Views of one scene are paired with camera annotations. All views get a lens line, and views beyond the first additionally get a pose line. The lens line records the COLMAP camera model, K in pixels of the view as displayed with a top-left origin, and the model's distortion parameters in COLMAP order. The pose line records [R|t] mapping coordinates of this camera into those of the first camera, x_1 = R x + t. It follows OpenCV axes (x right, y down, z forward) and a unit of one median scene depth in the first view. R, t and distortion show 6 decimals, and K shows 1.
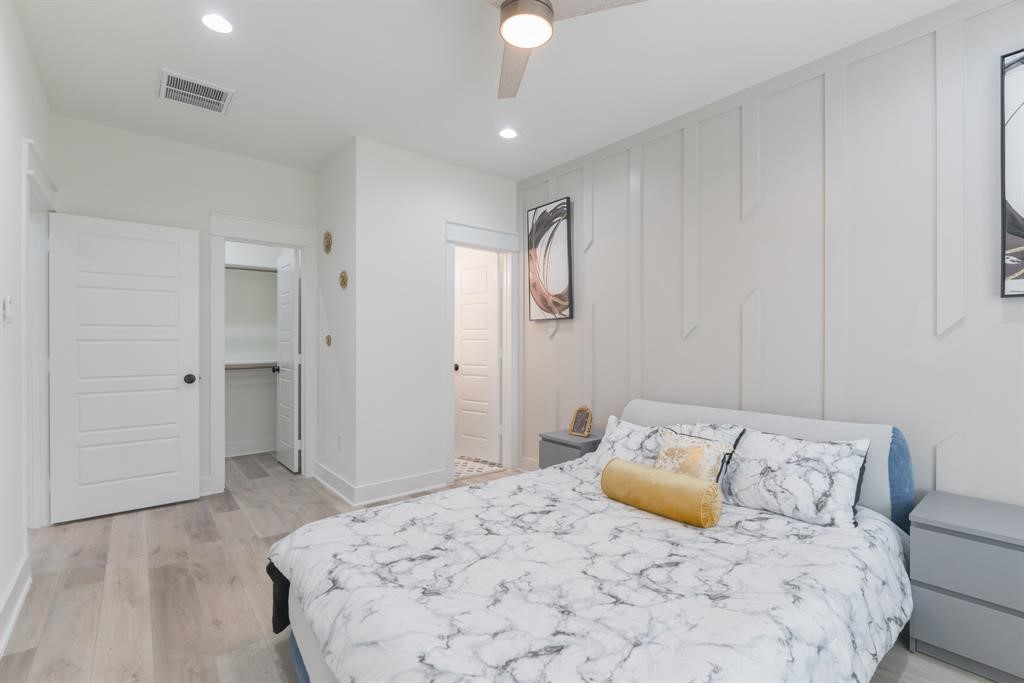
lens RADIAL K [[450.4, 0, 510.8], [0, 450.4, 346.1], [0, 0, 1]] dist [-0.005255, -0.000349]
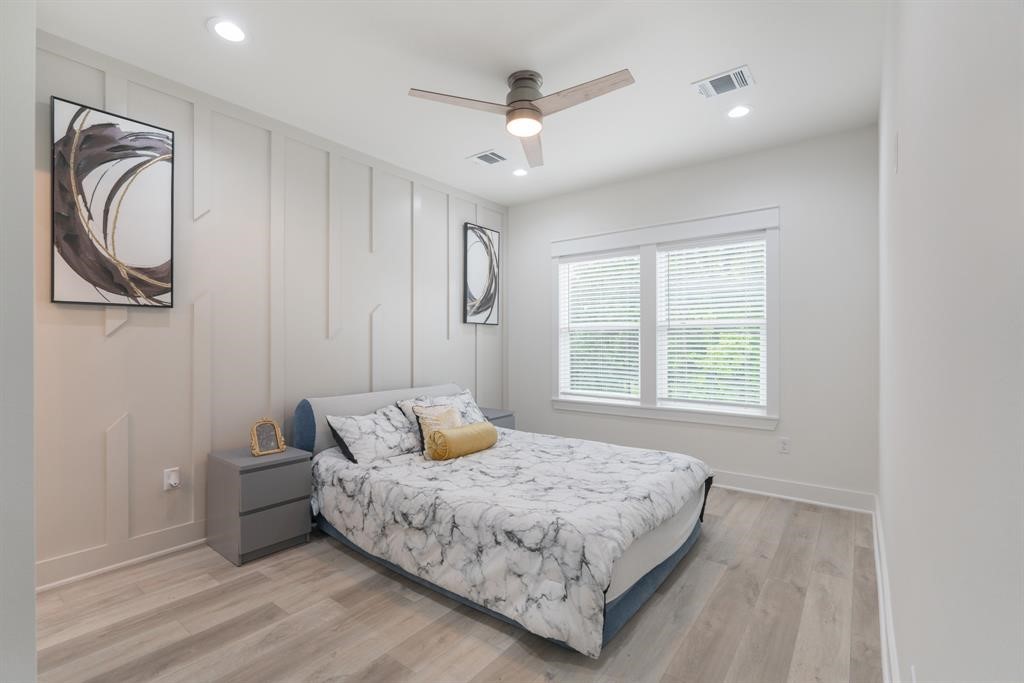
lens RADIAL K [[450.4, 0, 510.5], [0, 450.4, 339.5], [0, 0, 1]] dist [-0.005255, -0.000349]
pose [[-0.205292, 0.007595, 0.978671, -0.642459], [0.014746, 0.999880, -0.004667, -0.001988], [-0.978590, 0.013474, -0.205379, 0.629973]]
